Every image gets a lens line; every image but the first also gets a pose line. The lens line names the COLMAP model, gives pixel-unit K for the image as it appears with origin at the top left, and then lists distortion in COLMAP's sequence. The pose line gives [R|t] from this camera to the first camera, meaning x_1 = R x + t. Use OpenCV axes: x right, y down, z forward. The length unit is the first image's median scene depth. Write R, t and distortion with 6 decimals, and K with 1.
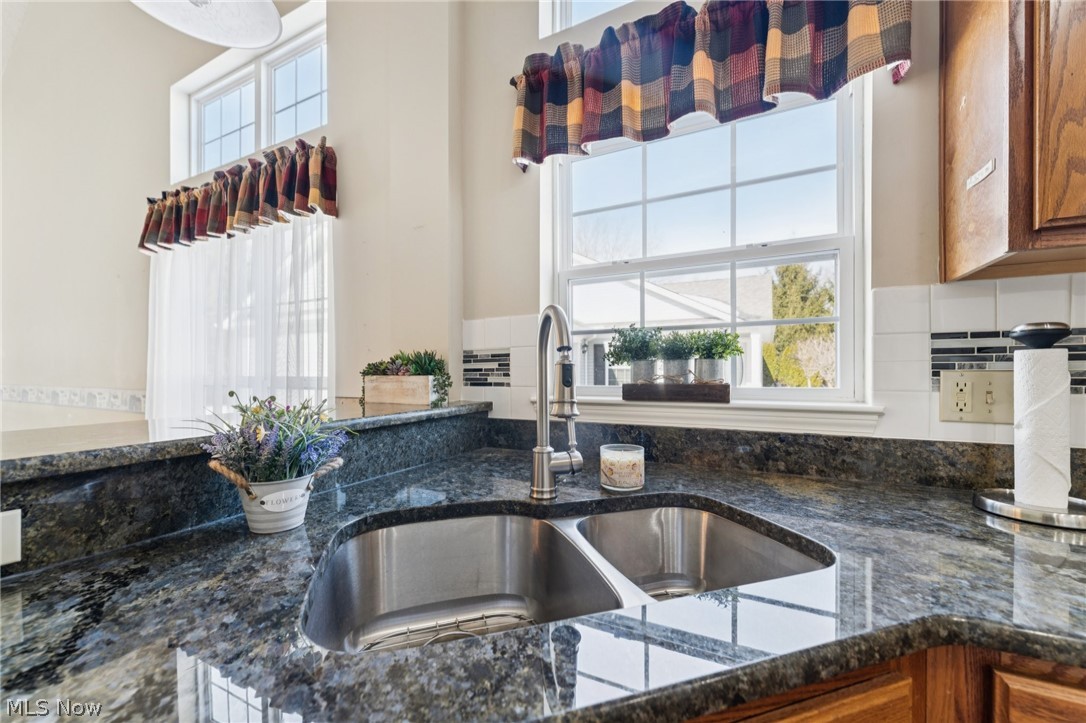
lens RADIAL K [[434.2, 0, 544.6], [0, 434.2, 375.5], [0, 0, 1]] dist [-0.002053, -0.000199]
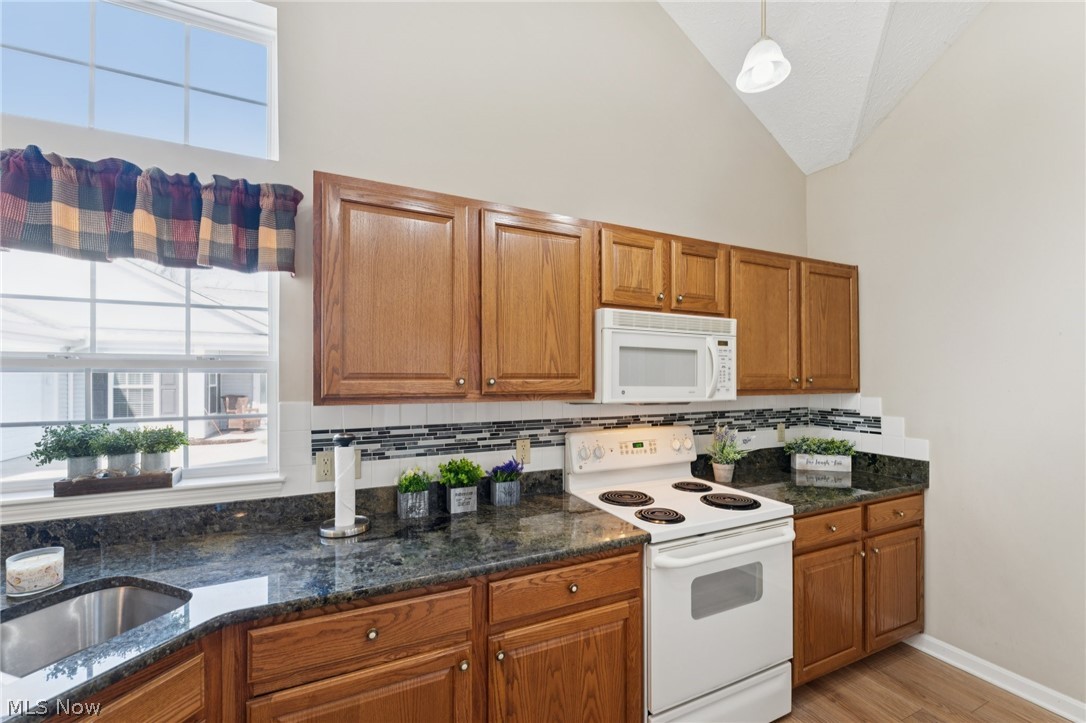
lens RADIAL K [[434.2, 0, 535.4], [0, 434.2, 379.1], [0, 0, 1]] dist [-0.002053, -0.000199]
pose [[0.619206, 0.002870, 0.785223, 0.092339], [0.006580, 0.999939, -0.008843, -0.258918], [-0.785201, 0.010642, 0.619150, -0.692647]]
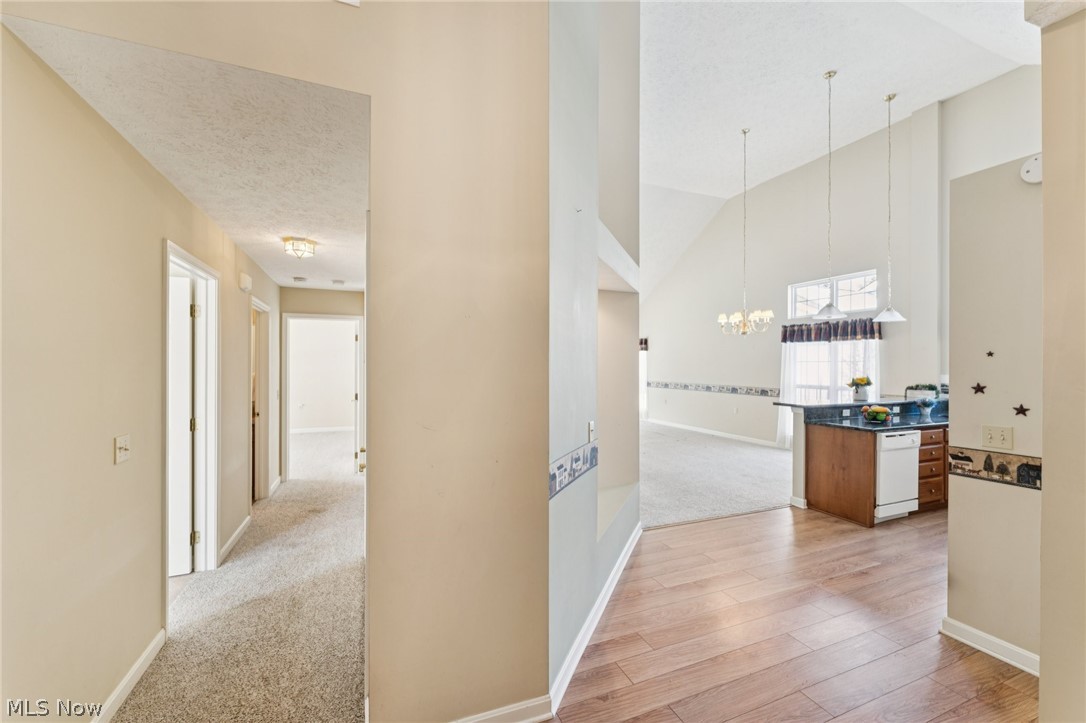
lens RADIAL K [[434.2, 0, 534.5], [0, 434.2, 367.2], [0, 0, 1]] dist [-0.002053, -0.000199]
pose [[0.759942, 0.009132, -0.649926, -0.610278], [-0.013604, 0.999906, -0.001858, -0.204843], [0.649848, 0.010253, 0.759995, -5.711509]]
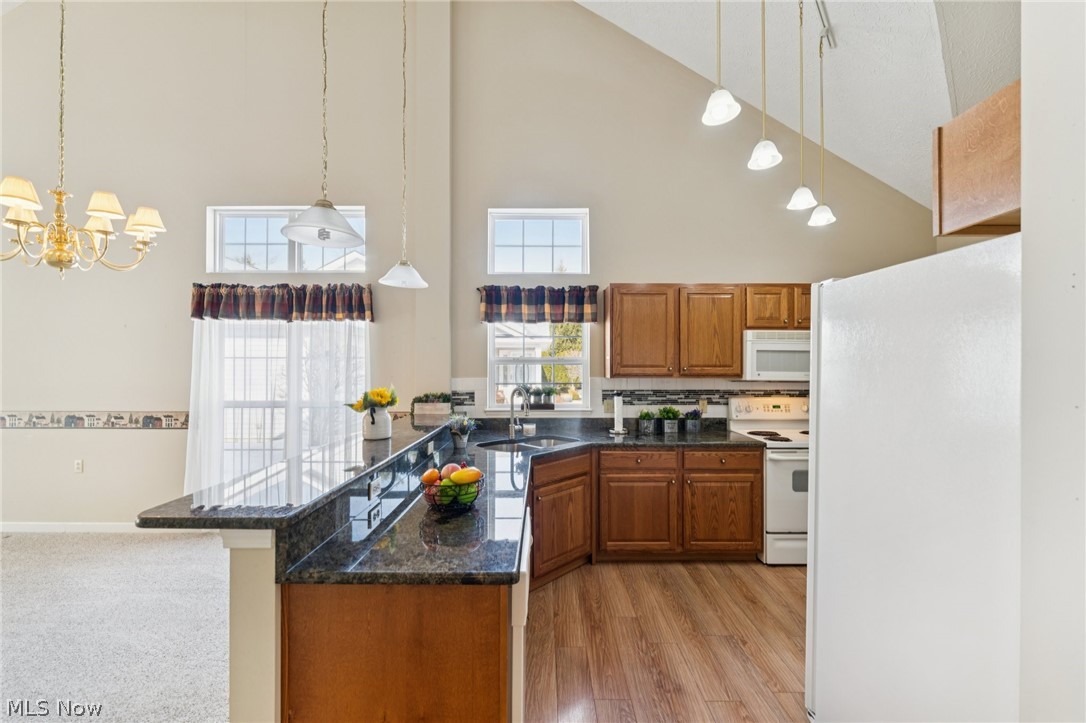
lens RADIAL K [[434.2, 0, 541.5], [0, 434.2, 365.9], [0, 0, 1]] dist [-0.002053, -0.000199]
pose [[0.887364, 0.006793, 0.461020, -1.276501], [0.000585, 0.999874, -0.015859, -0.233166], [-0.461070, 0.014343, 0.887248, -2.034089]]
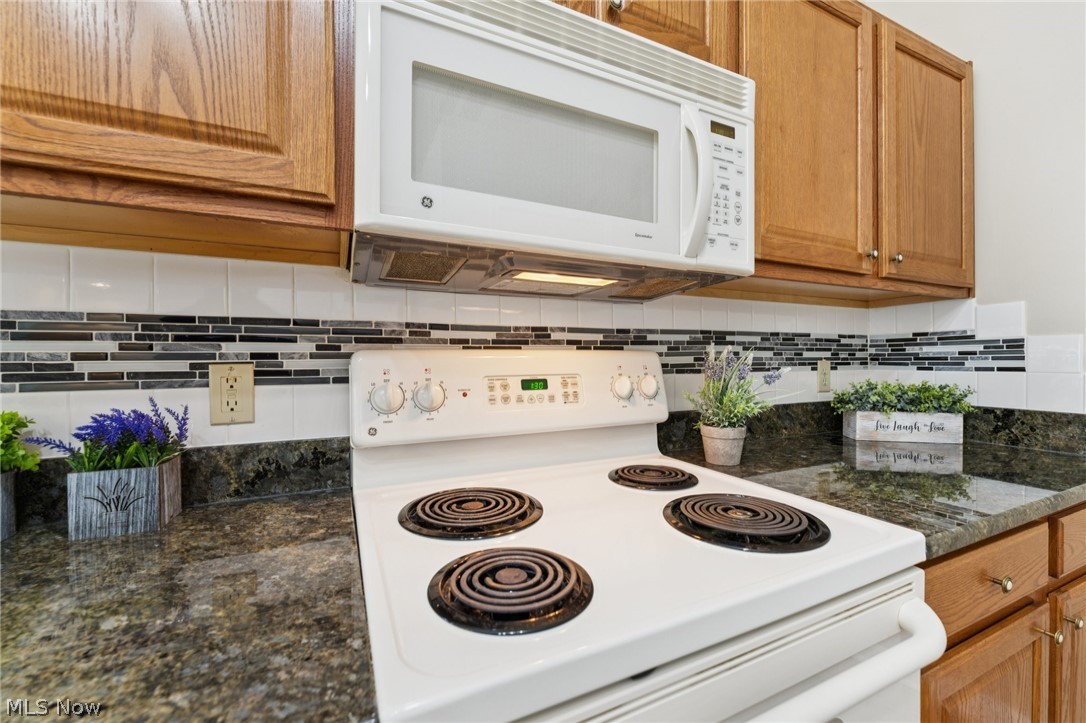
lens RADIAL K [[434.2, 0, 538.9], [0, 434.2, 366.7], [0, 0, 1]] dist [-0.002053, -0.000199]
pose [[0.611164, -0.011115, 0.791426, 1.307082], [0.010211, 0.999929, 0.006158, 0.000404], [-0.791438, 0.004318, 0.611234, -0.364623]]
